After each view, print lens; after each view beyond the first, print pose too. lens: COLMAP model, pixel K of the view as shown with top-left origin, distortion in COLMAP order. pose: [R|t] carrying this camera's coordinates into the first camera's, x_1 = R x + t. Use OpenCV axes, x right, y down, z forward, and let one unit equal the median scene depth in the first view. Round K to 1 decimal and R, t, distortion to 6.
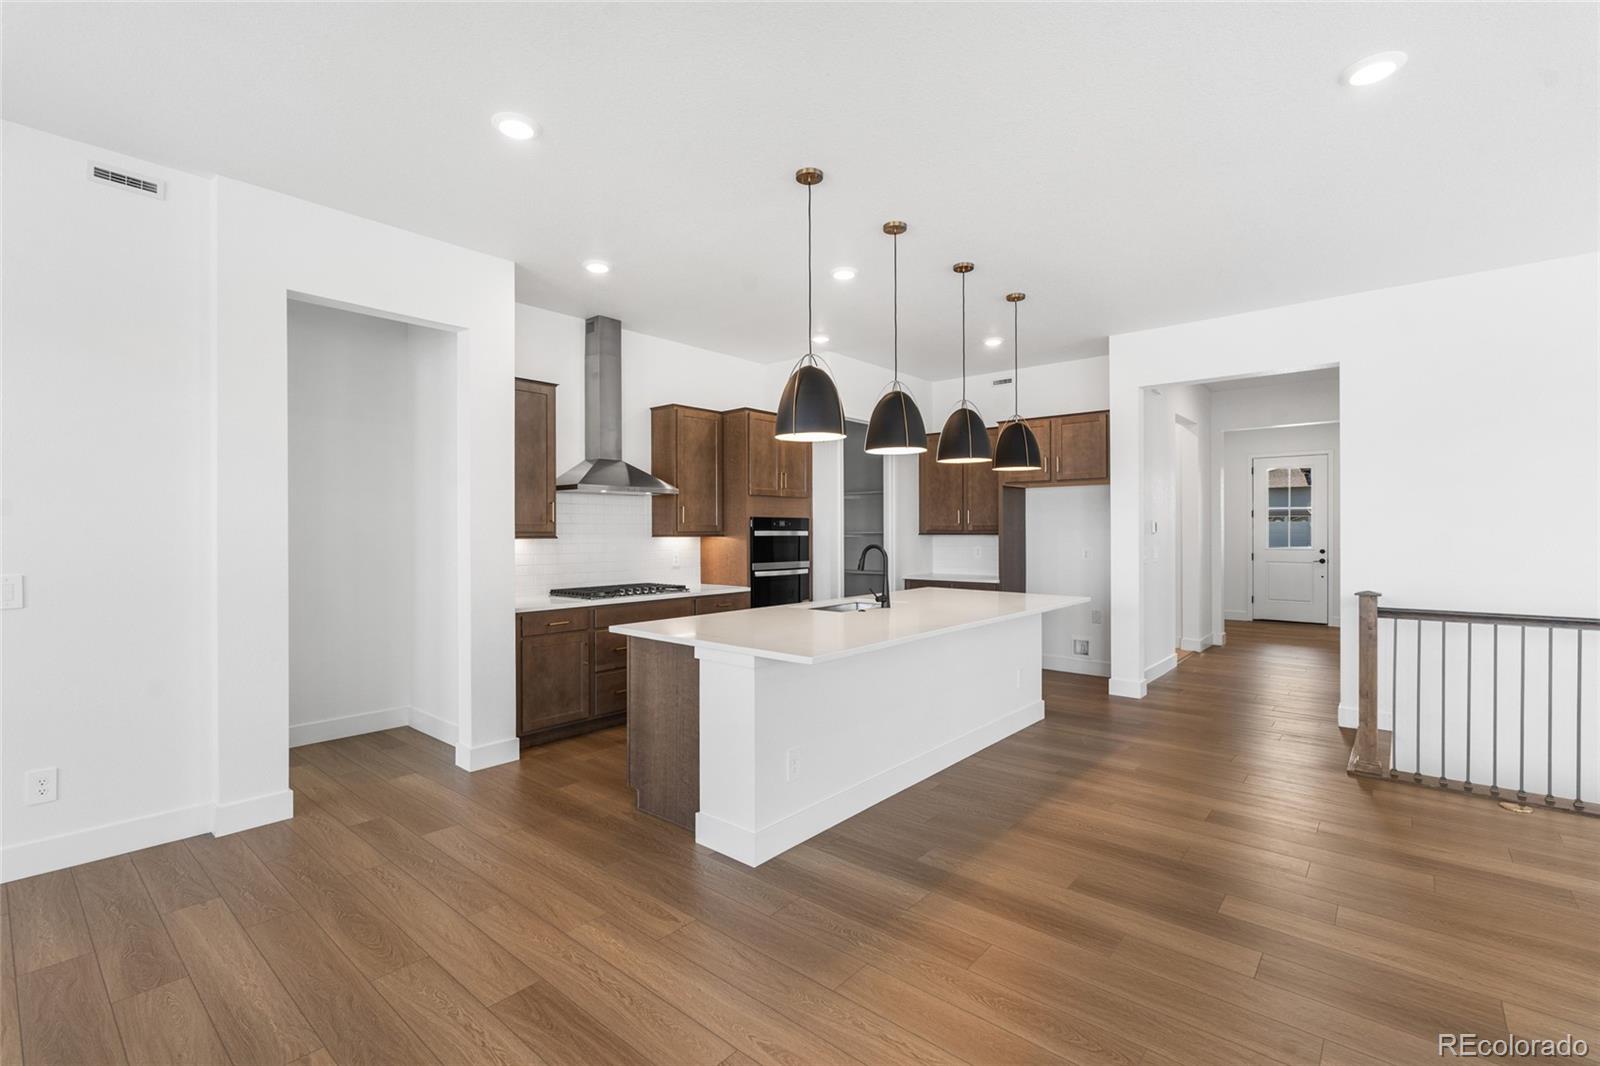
lens RADIAL K [[716.4, 0, 799.8], [0, 716.4, 533.4], [0, 0, 1]] dist [-0.000538, -0.000032]
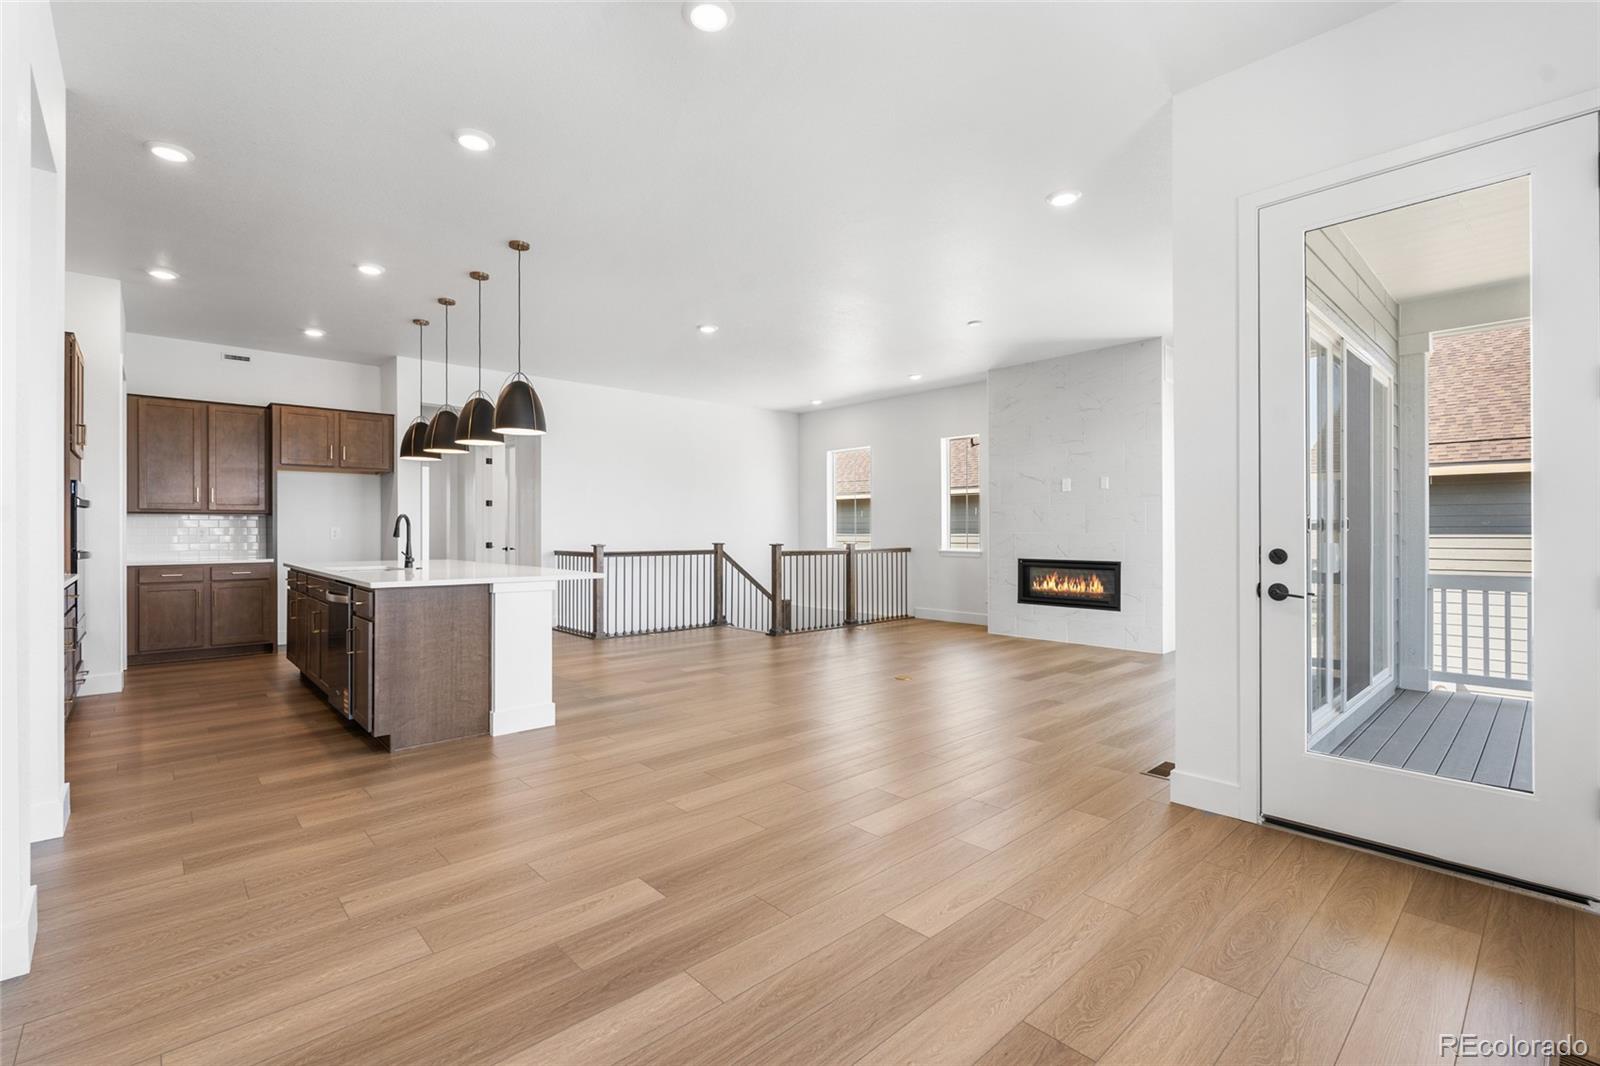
lens RADIAL K [[716.4, 0, 795.8], [0, 716.4, 531.2], [0, 0, 1]] dist [-0.000538, -0.000032]
pose [[0.112392, 0.002295, 0.993661, -1.220550], [0.005943, 0.999978, -0.002981, 0.061892], [-0.993646, 0.006241, 0.112376, 0.280990]]
